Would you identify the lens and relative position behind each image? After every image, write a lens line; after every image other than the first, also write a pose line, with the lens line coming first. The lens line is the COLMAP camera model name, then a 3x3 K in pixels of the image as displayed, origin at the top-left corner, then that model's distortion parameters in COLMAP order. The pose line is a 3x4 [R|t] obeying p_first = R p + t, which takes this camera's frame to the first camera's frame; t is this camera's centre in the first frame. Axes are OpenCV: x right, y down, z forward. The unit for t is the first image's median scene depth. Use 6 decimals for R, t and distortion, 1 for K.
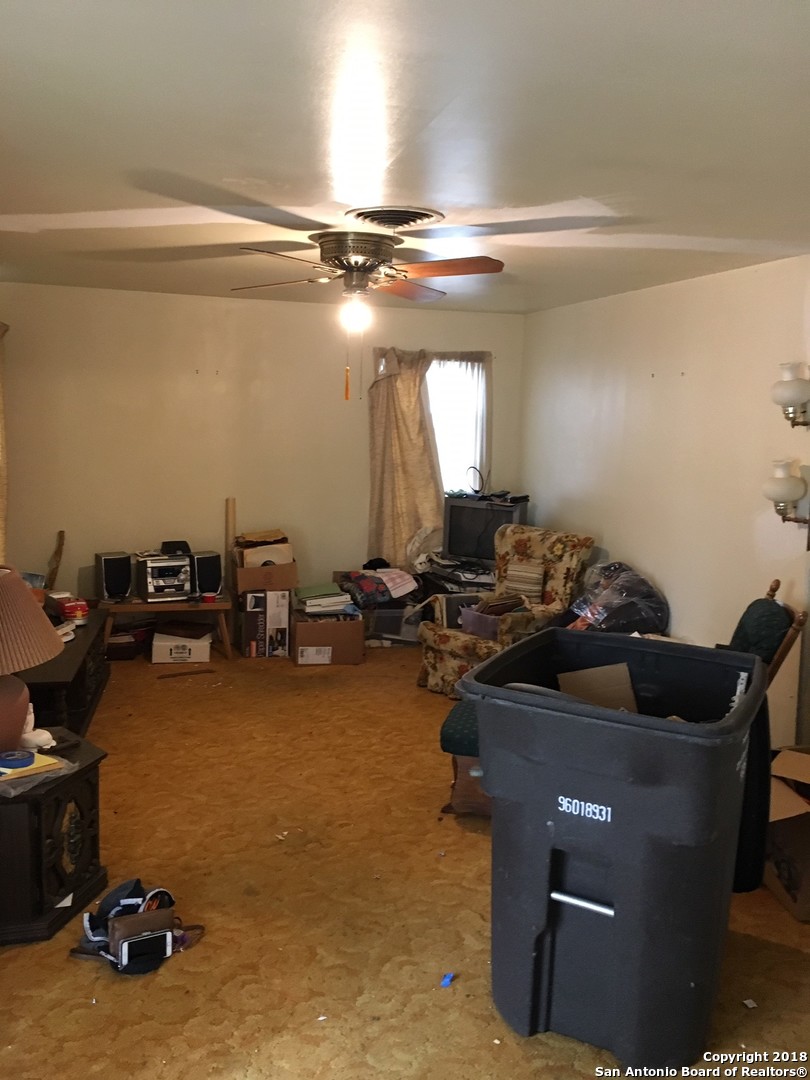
lens RADIAL K [[916.9, 0, 405.6], [0, 916.9, 540.5], [0, 0, 1]] dist [0.068712, 0.004324]
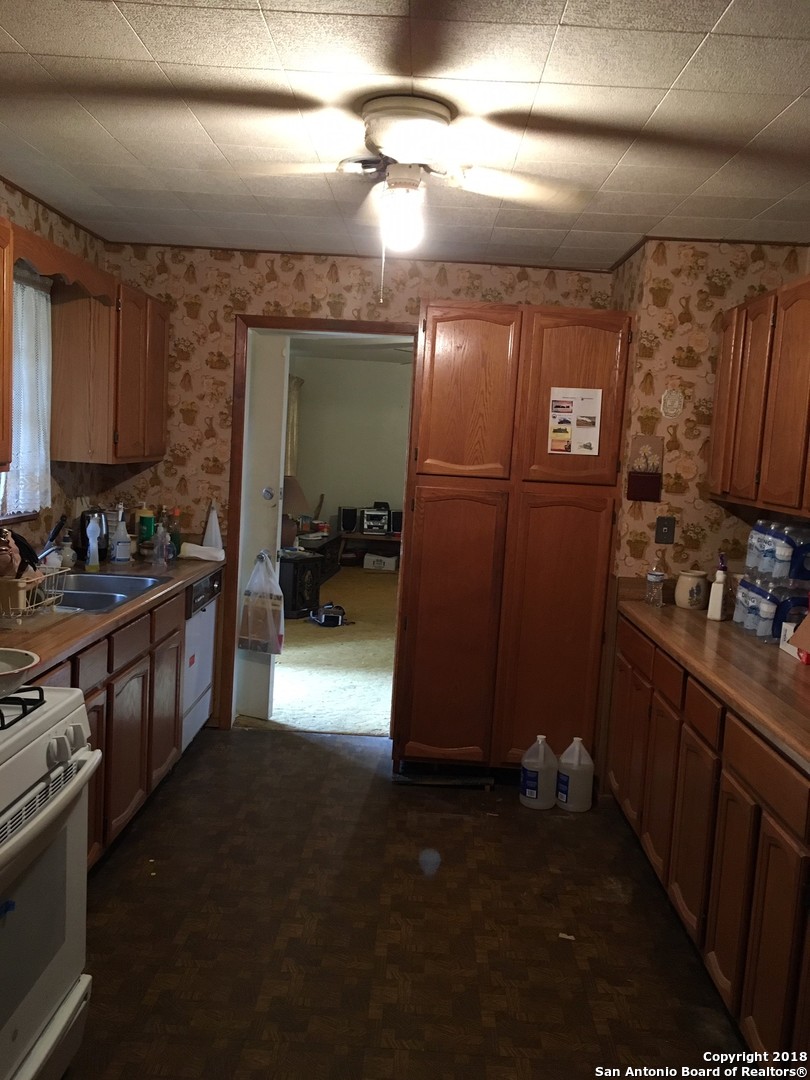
lens RADIAL K [[916.9, 0, 405.0], [0, 916.9, 541.1], [0, 0, 1]] dist [0.068712, 0.004324]
pose [[0.956576, 0.061169, -0.284992, 0.295852], [-0.079226, 0.995486, -0.052256, 0.164690], [0.280509, 0.072566, 0.957104, -0.652574]]
